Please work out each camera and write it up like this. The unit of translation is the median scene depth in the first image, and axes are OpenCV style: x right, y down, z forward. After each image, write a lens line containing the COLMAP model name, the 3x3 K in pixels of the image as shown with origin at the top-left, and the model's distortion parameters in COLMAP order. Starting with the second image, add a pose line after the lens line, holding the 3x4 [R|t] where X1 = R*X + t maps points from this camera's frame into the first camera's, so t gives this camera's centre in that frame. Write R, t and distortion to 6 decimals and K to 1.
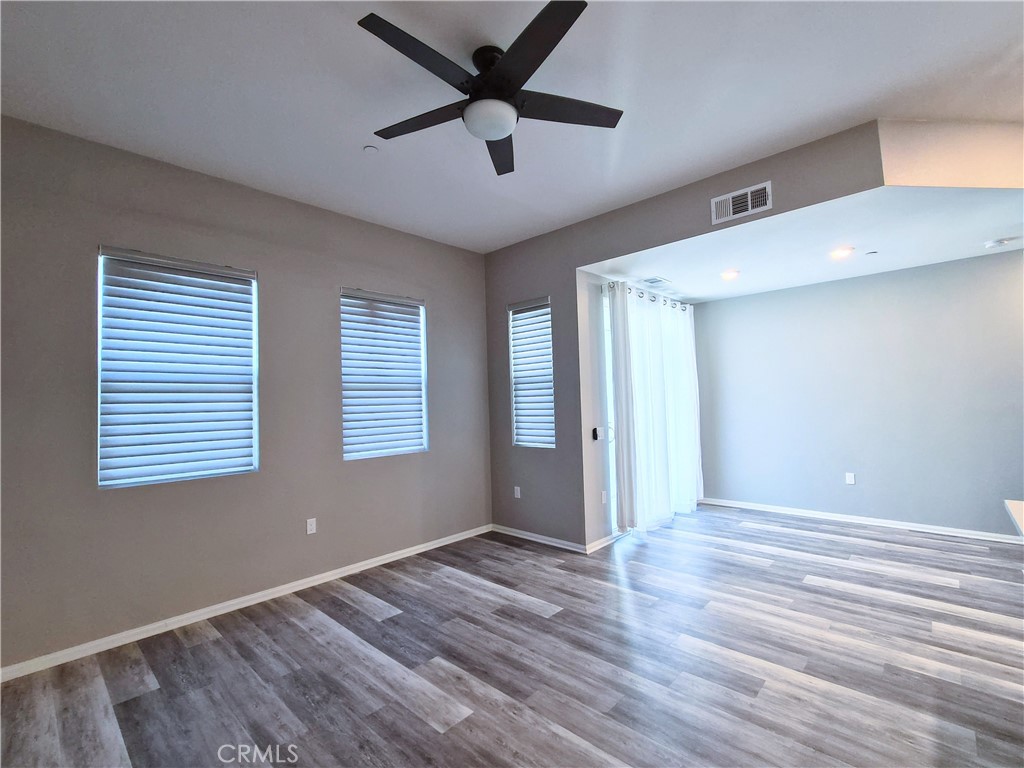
lens RADIAL K [[457.9, 0, 512.0], [0, 457.9, 384.0], [0, 0, 1]] dist [-0.000609, 0.001252]
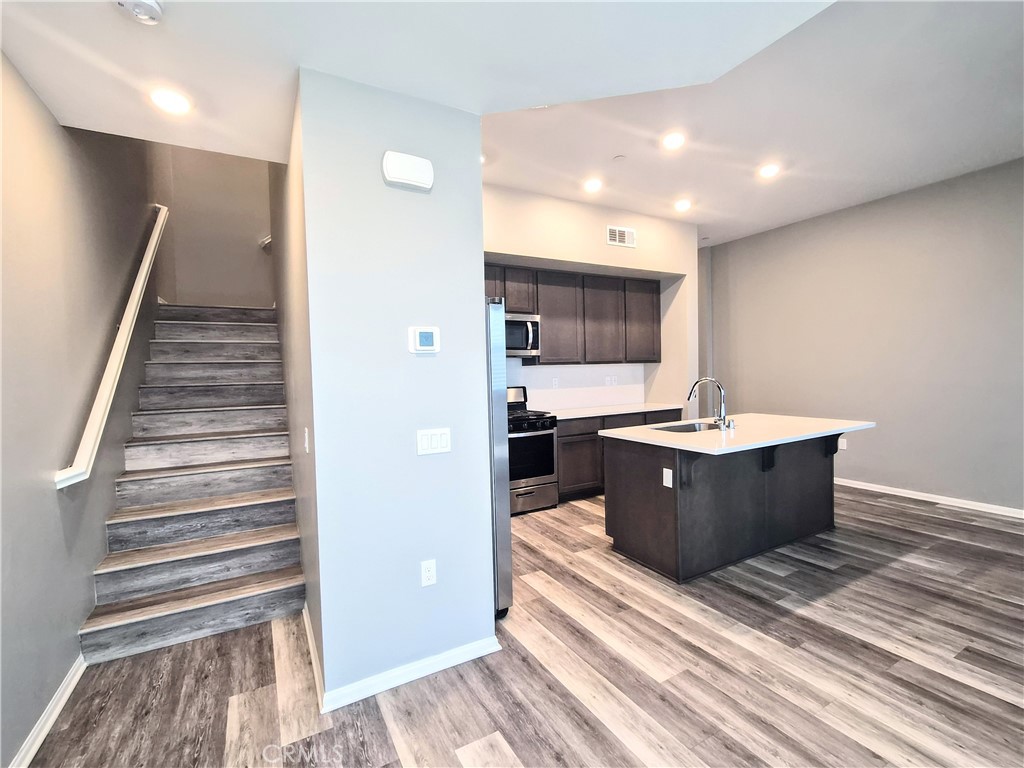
lens RADIAL K [[457.9, 0, 512.0], [0, 457.9, 384.0], [0, 0, 1]] dist [-0.000609, 0.001252]
pose [[-0.953348, 0.043718, 0.298690, 1.097085], [0.041484, 0.999044, -0.013819, 0.055925], [-0.299008, -0.000784, -0.954250, 2.141942]]
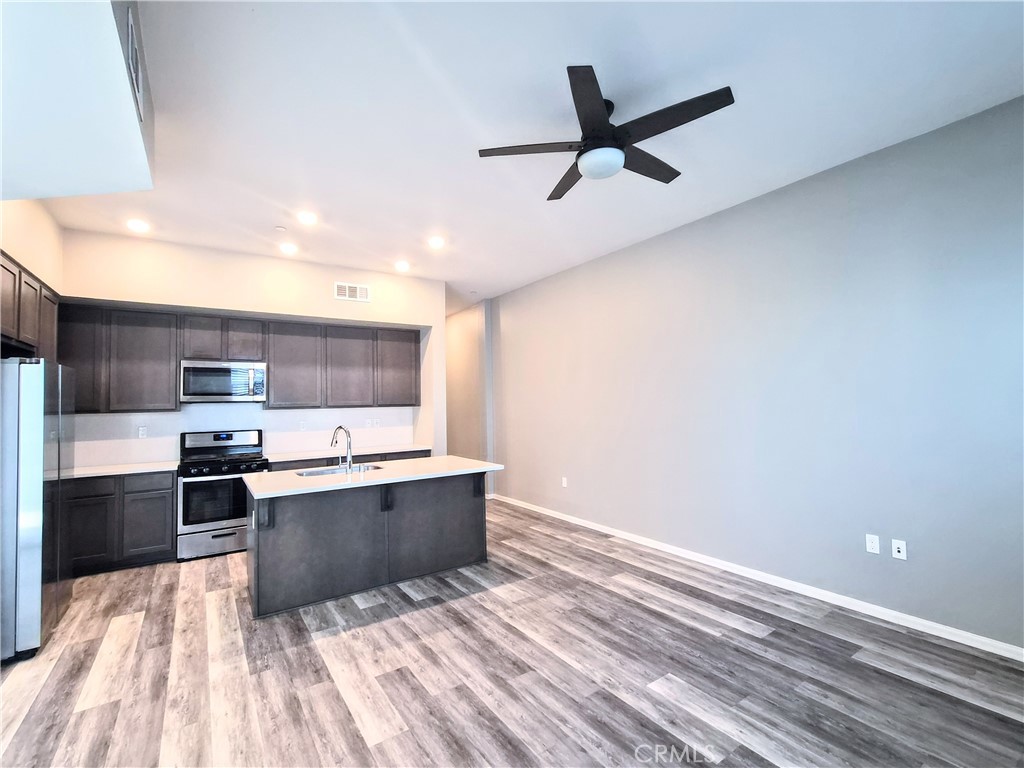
lens RADIAL K [[457.9, 0, 512.0], [0, 457.9, 384.0], [0, 0, 1]] dist [-0.000609, 0.001252]
pose [[-0.974820, 0.058005, 0.215318, -0.041779], [0.040939, 0.995717, -0.082896, 0.053667], [-0.219204, -0.071994, -0.973019, 2.008527]]
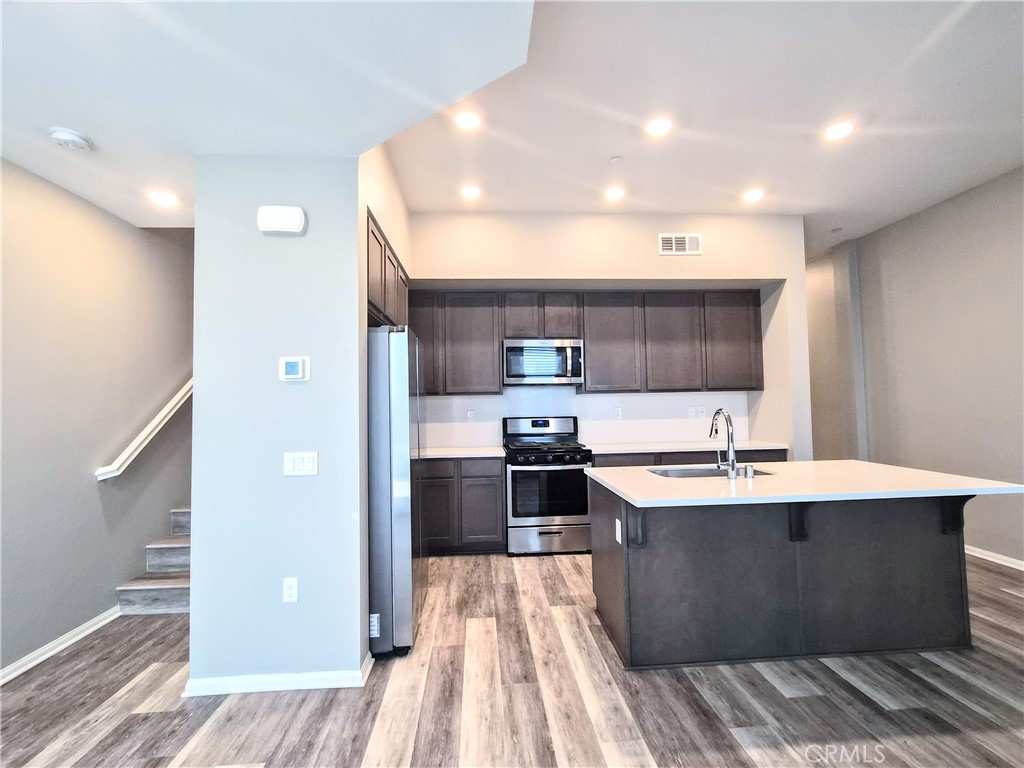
lens RADIAL K [[457.9, 0, 512.0], [0, 457.9, 384.0], [0, 0, 1]] dist [-0.000609, 0.001252]
pose [[-0.734283, 0.071859, 0.675029, 0.516863], [0.014448, 0.995811, -0.090291, 0.076137], [-0.678689, -0.056546, -0.732245, 1.726688]]
